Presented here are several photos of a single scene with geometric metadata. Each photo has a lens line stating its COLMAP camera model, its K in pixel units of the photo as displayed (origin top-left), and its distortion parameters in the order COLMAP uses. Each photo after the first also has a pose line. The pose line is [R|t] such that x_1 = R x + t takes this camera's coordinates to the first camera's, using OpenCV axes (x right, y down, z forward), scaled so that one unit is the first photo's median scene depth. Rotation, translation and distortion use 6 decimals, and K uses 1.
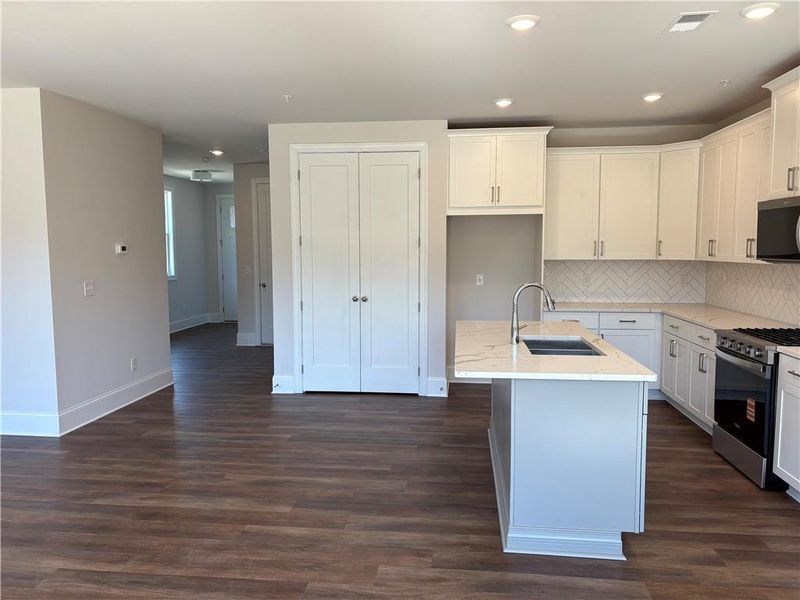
lens RADIAL K [[605.1, 0, 396.5], [0, 605.1, 303.5], [0, 0, 1]] dist [0.060517, -0.067186]
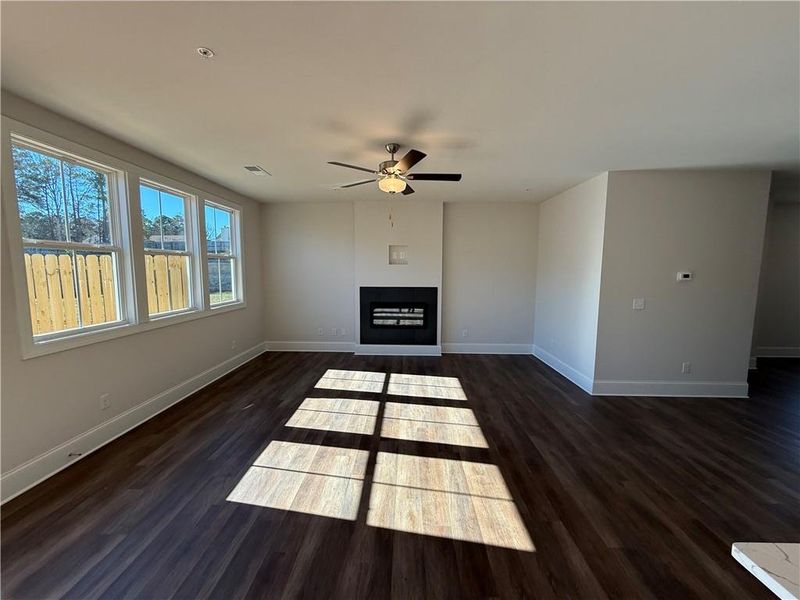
lens RADIAL K [[318.2, 0, 400.0], [0, 318.2, 300.0], [0, 0, 1]] dist [0.001230, -0.000048]
pose [[0.082557, 0.102854, -0.991265, 0.189616], [-0.098741, 0.990610, 0.094562, -0.051739], [0.991683, 0.090072, 0.091938, 0.408459]]
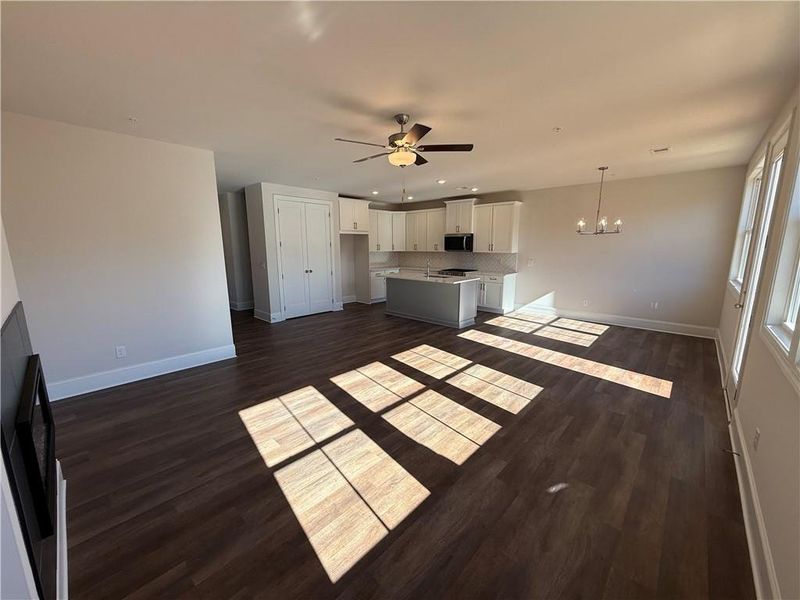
lens RADIAL K [[318.2, 0, 400.0], [0, 318.2, 300.0], [0, 0, 1]] dist [0.001230, -0.000048]
pose [[0.597327, -0.136772, 0.790249, -0.961095], [0.075741, 0.990567, 0.114191, -0.014137], [-0.798413, -0.008355, 0.602052, 0.067330]]
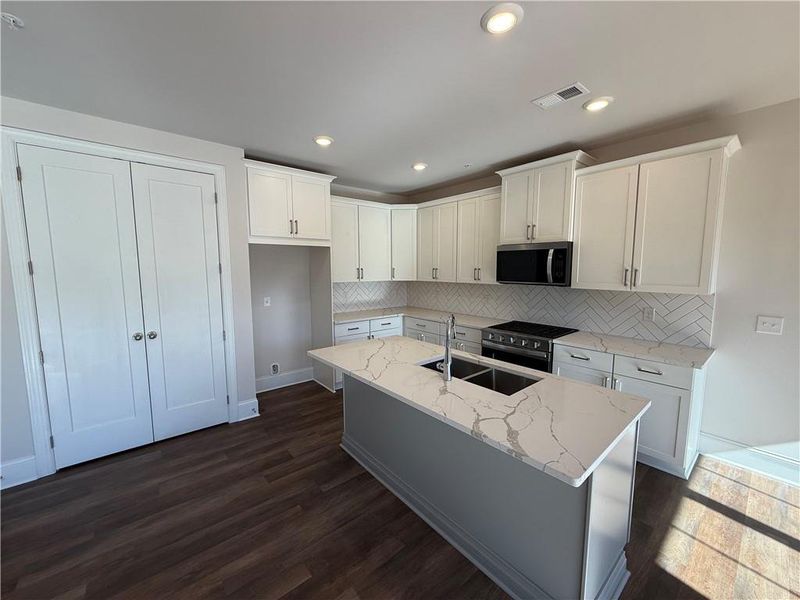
lens RADIAL K [[318.2, 0, 400.0], [0, 318.2, 300.0], [0, 0, 1]] dist [0.001230, -0.000048]
pose [[0.693006, -0.073183, 0.717208, -0.160243], [0.066755, 0.997074, 0.037238, -0.063421], [-0.717835, 0.022071, 0.695864, 0.532657]]
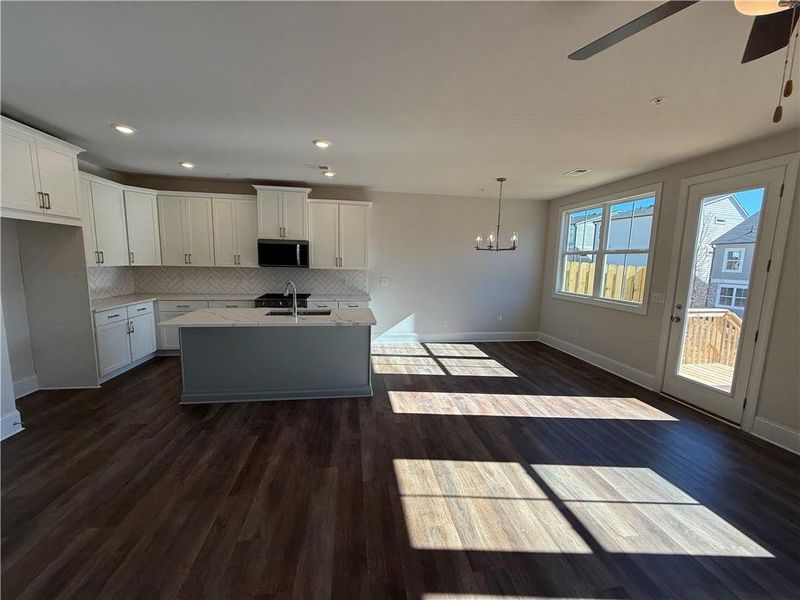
lens RADIAL K [[318.2, 0, 400.0], [0, 318.2, 300.0], [0, 0, 1]] dist [0.001230, -0.000048]
pose [[-0.259278, -0.125807, 0.957574, -0.579174], [0.066575, 0.986793, 0.147672, -0.073744], [-0.963505, 0.102039, -0.247478, 0.708237]]
